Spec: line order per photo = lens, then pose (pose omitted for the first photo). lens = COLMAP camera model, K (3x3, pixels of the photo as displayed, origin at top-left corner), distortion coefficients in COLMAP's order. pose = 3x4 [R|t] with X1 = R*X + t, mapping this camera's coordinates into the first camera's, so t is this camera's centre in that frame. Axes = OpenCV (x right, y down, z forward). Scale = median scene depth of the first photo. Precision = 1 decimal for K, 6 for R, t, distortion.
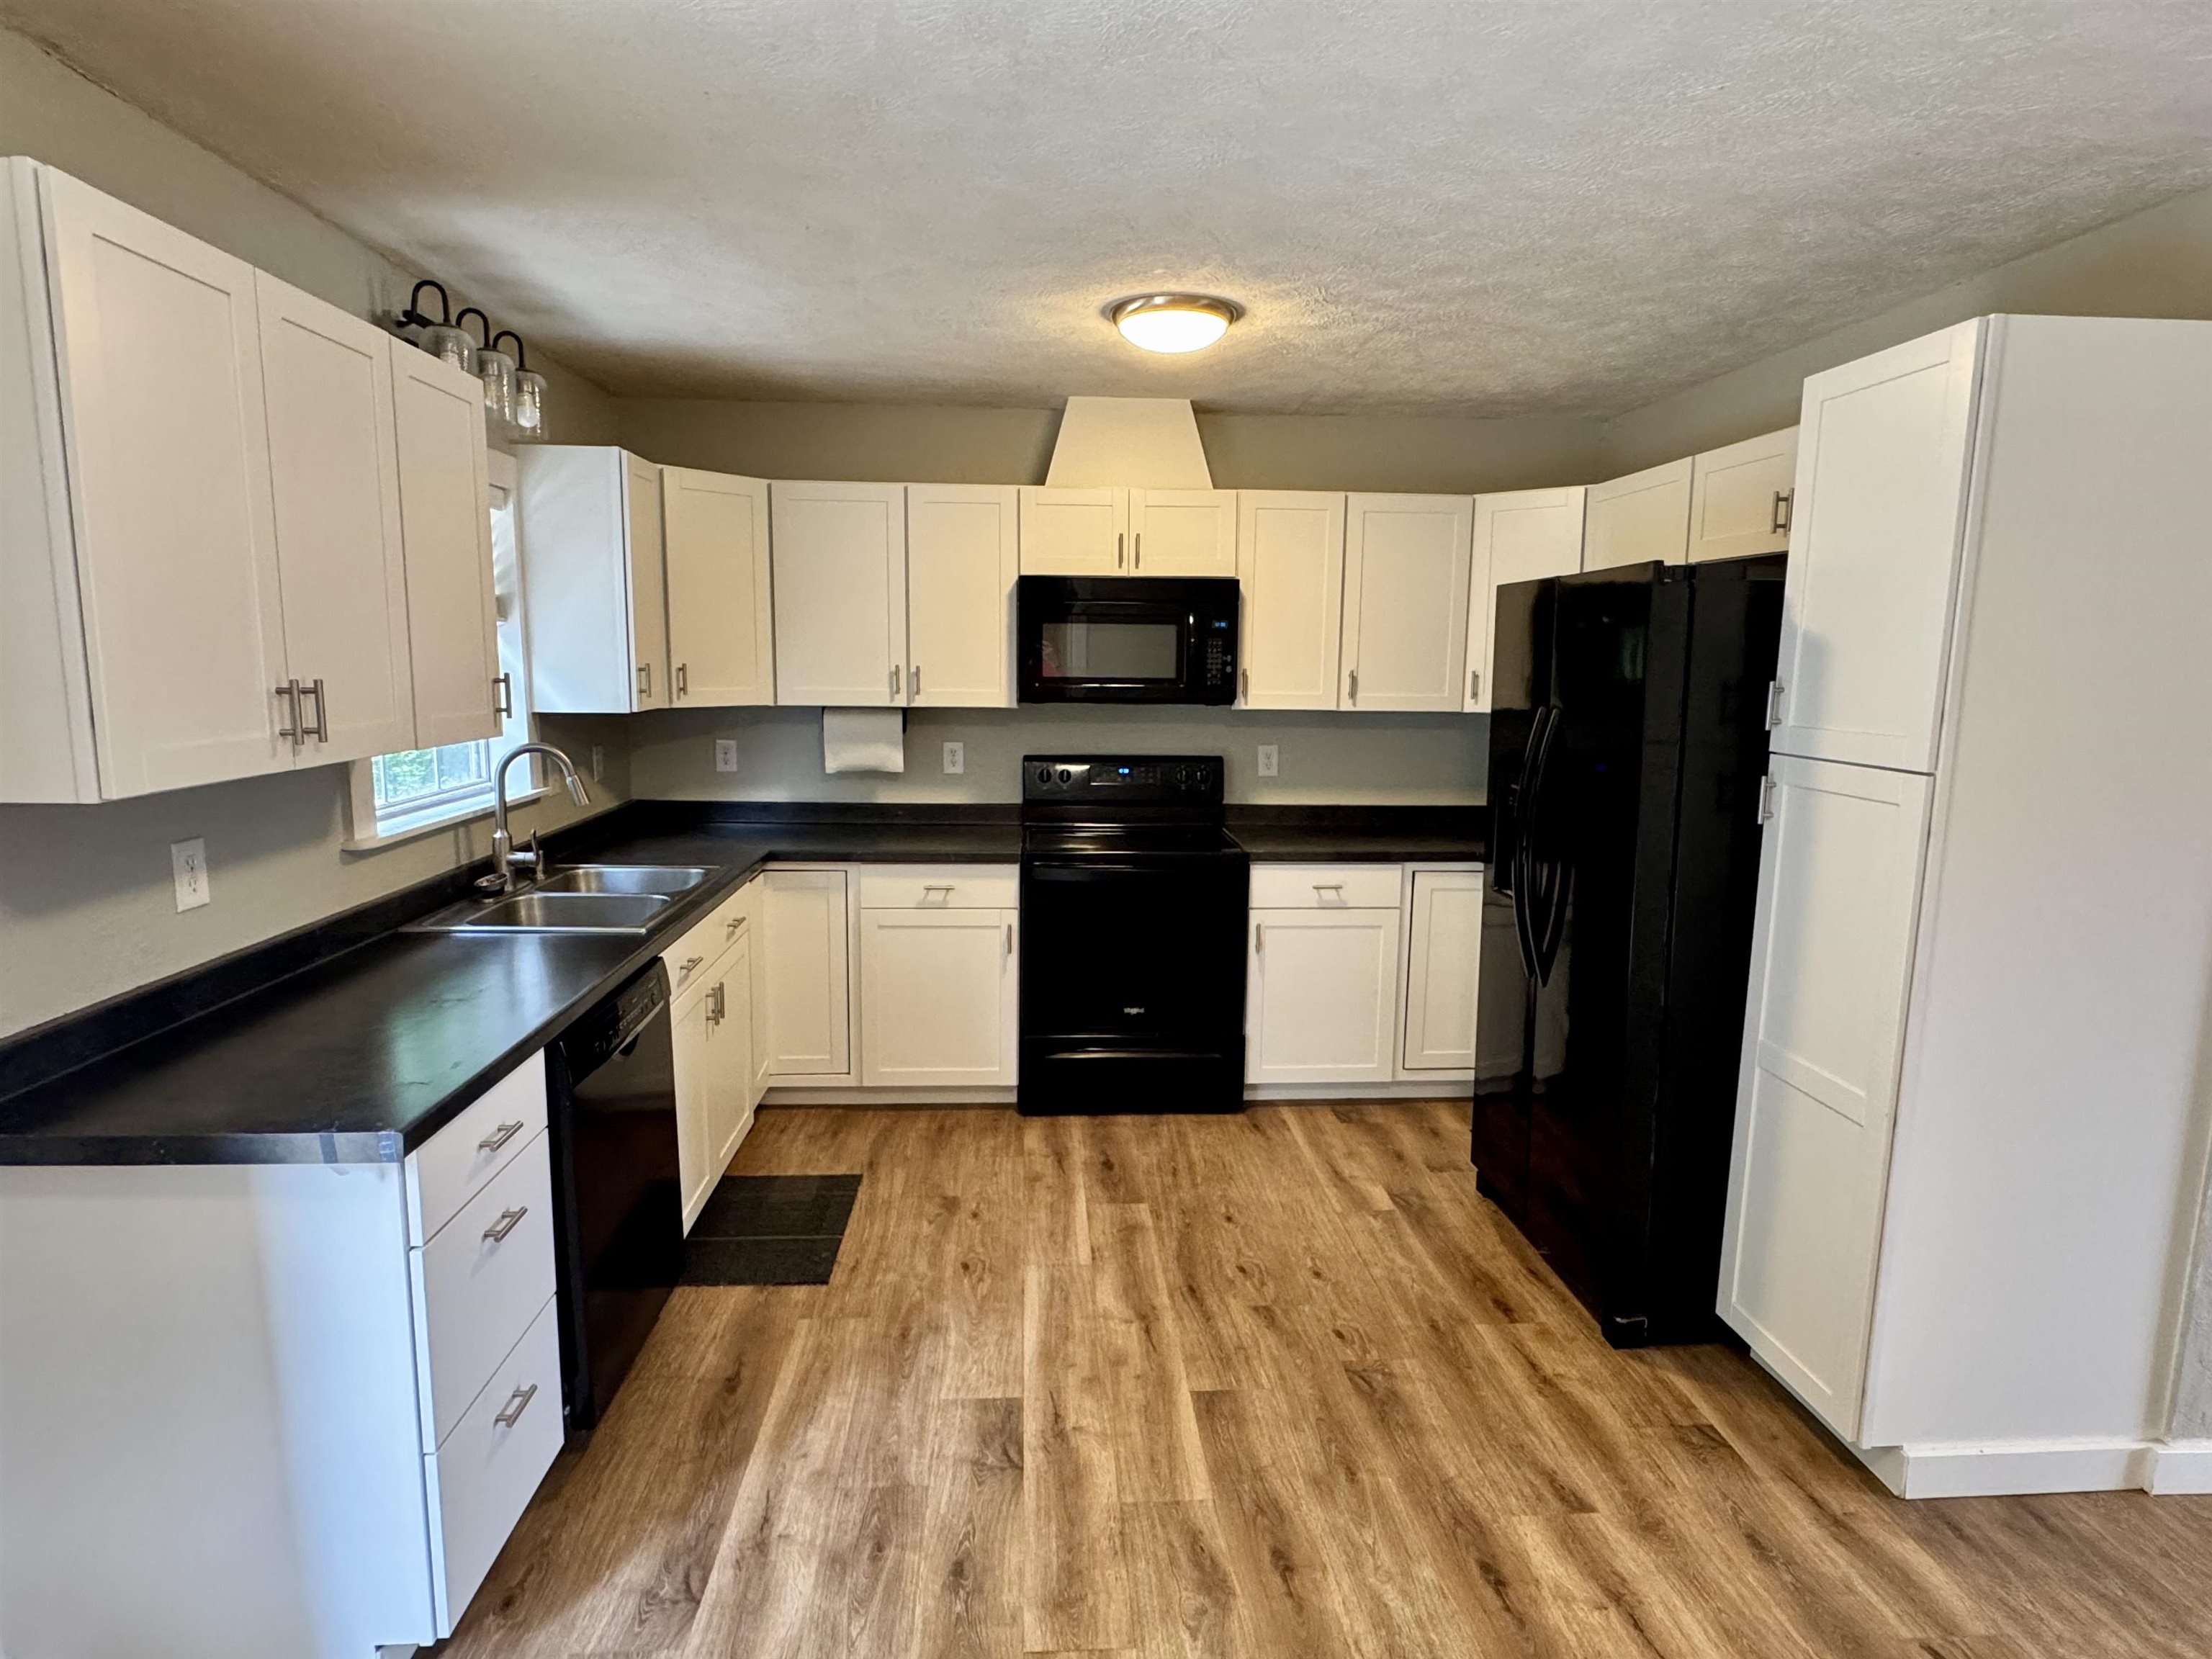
lens RADIAL K [[1193.9, 0, 1102.7], [0, 1193.9, 827.8], [0, 0, 1]] dist [0.005587, -0.004949]
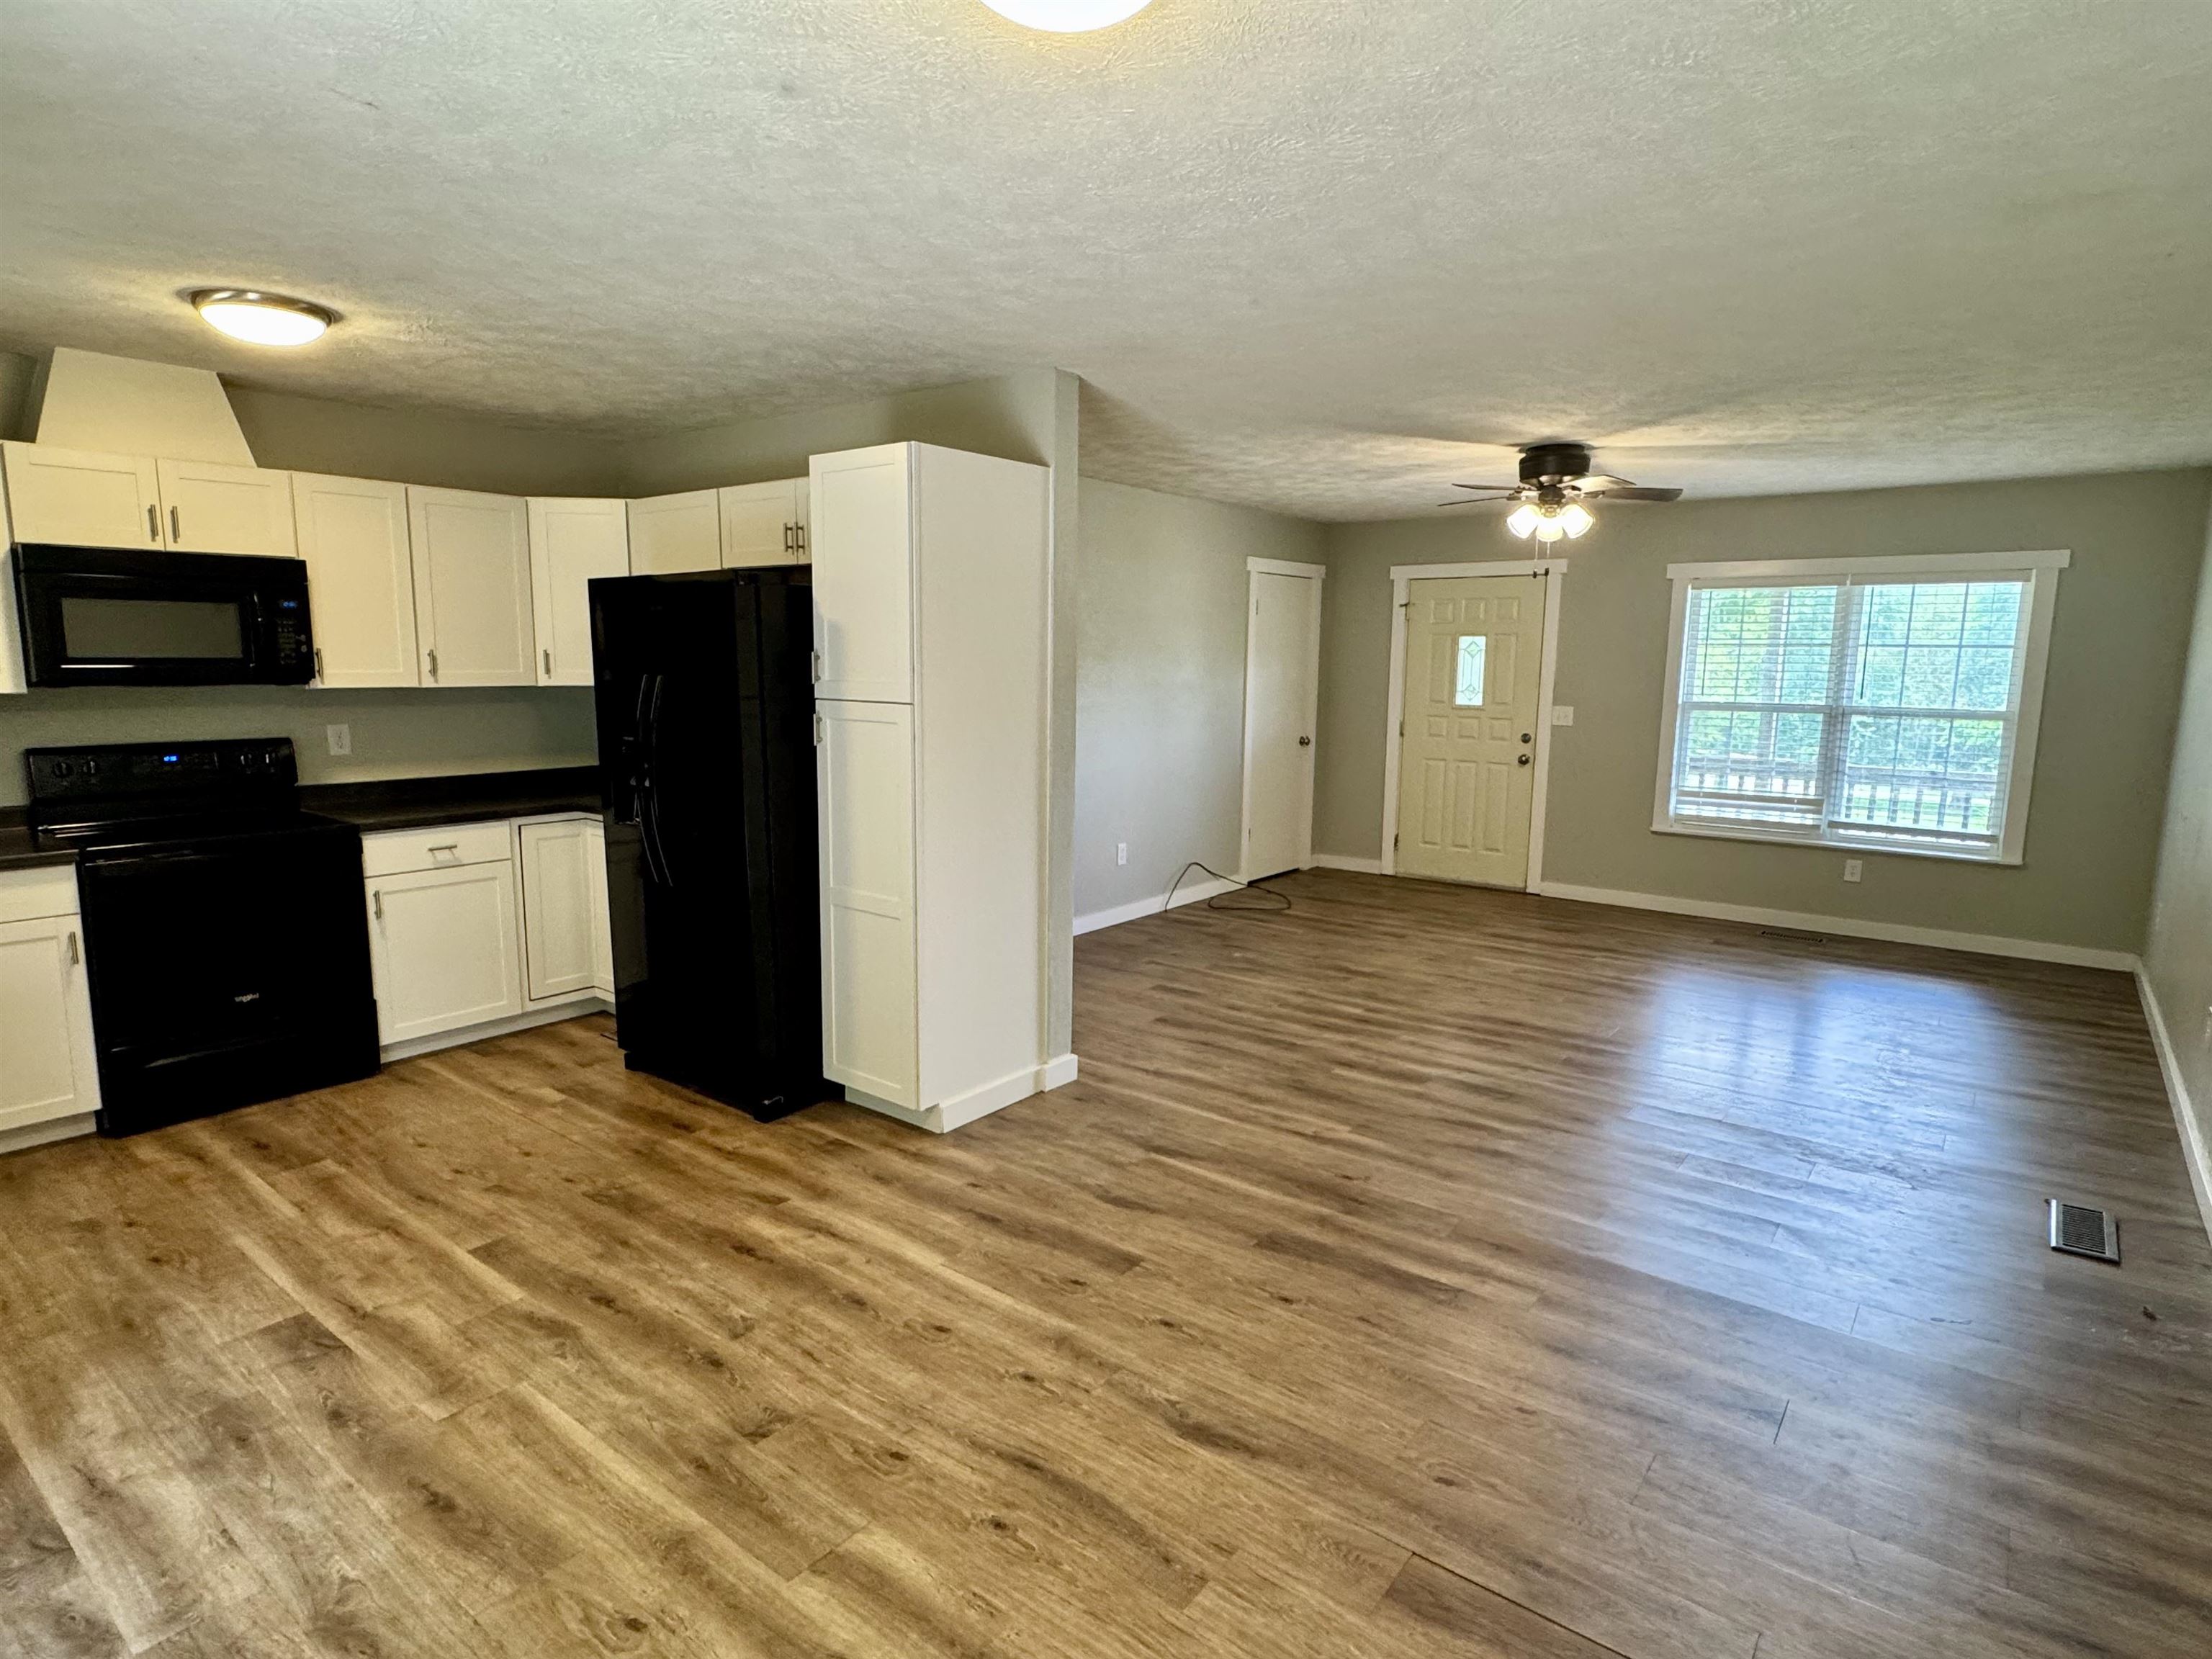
lens RADIAL K [[1193.9, 0, 1102.5], [0, 1193.9, 830.2], [0, 0, 1]] dist [0.005587, -0.004949]
pose [[0.666957, -0.113773, 0.736359, -0.286138], [0.105432, 0.992740, 0.057890, 0.045541], [-0.737599, 0.039025, 0.674110, -0.246896]]
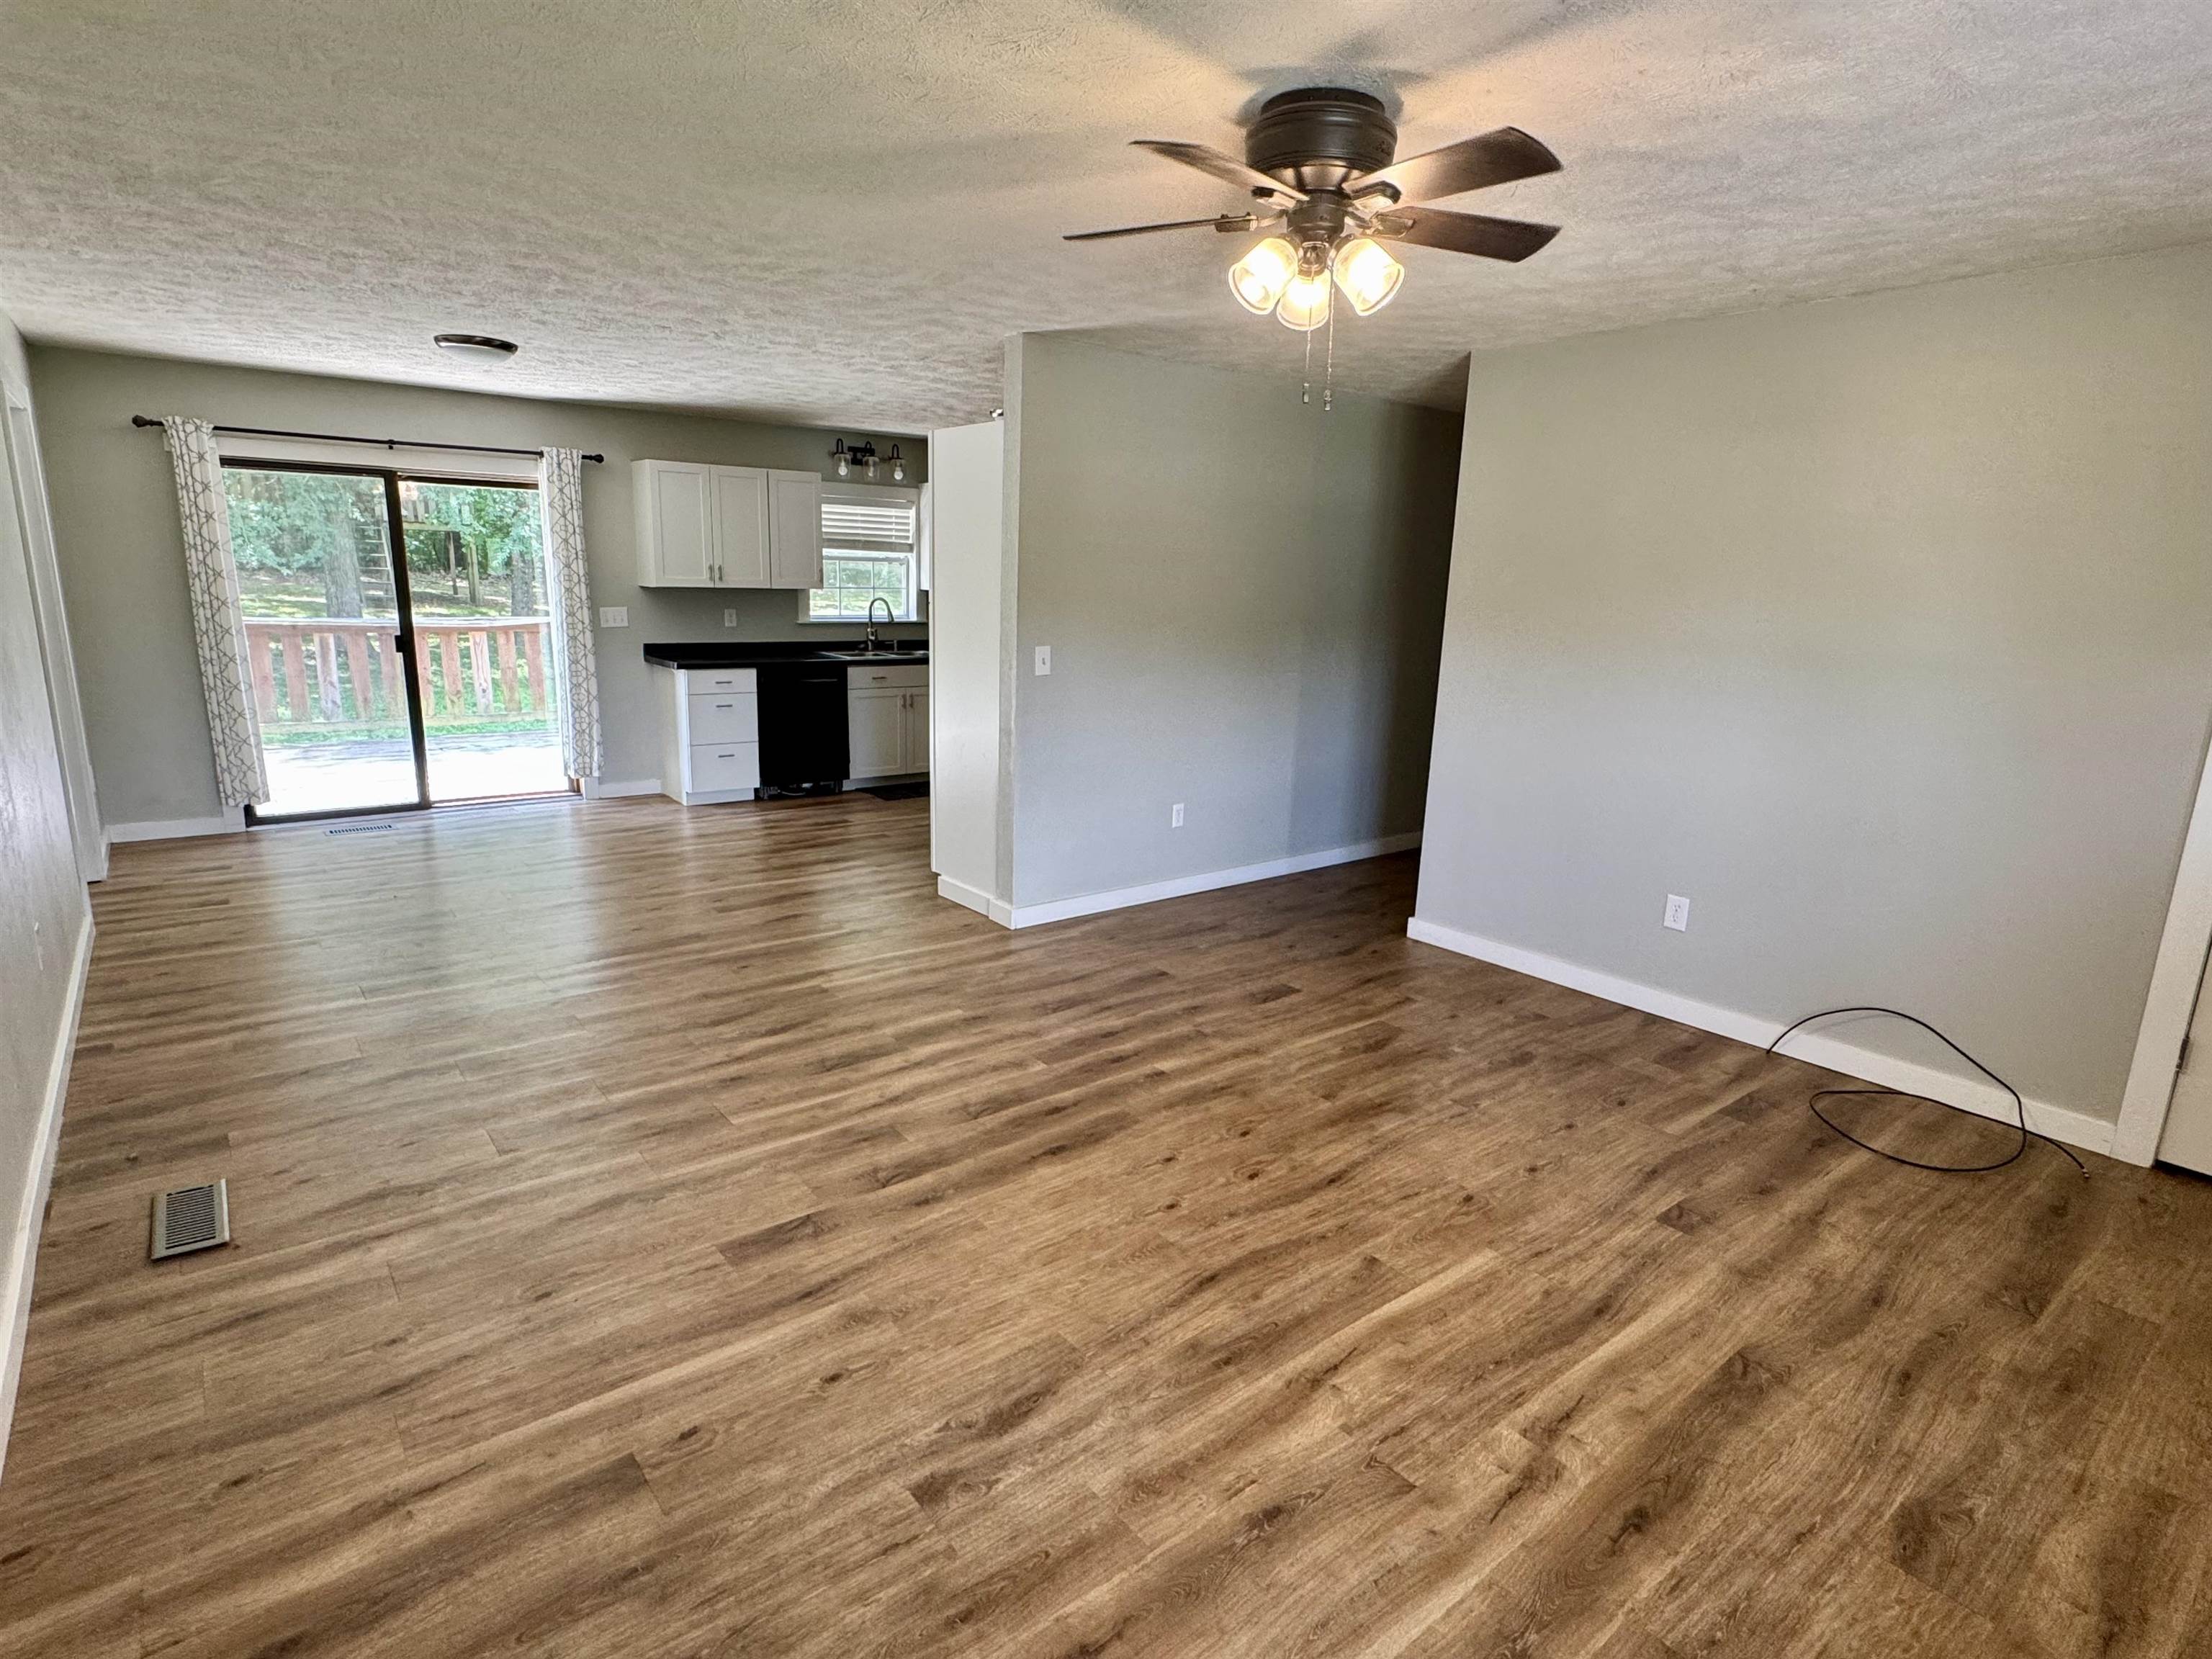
lens RADIAL K [[1145.9, 0, 1100.7], [0, 1145.9, 832.5], [0, 0, 1]] dist [-0.000835, -0.000074]
pose [[0.571032, 0.188008, -0.799109, 2.115554], [-0.143665, 0.981286, 0.128208, 0.051855], [0.808259, 0.041593, 0.587356, -0.123497]]
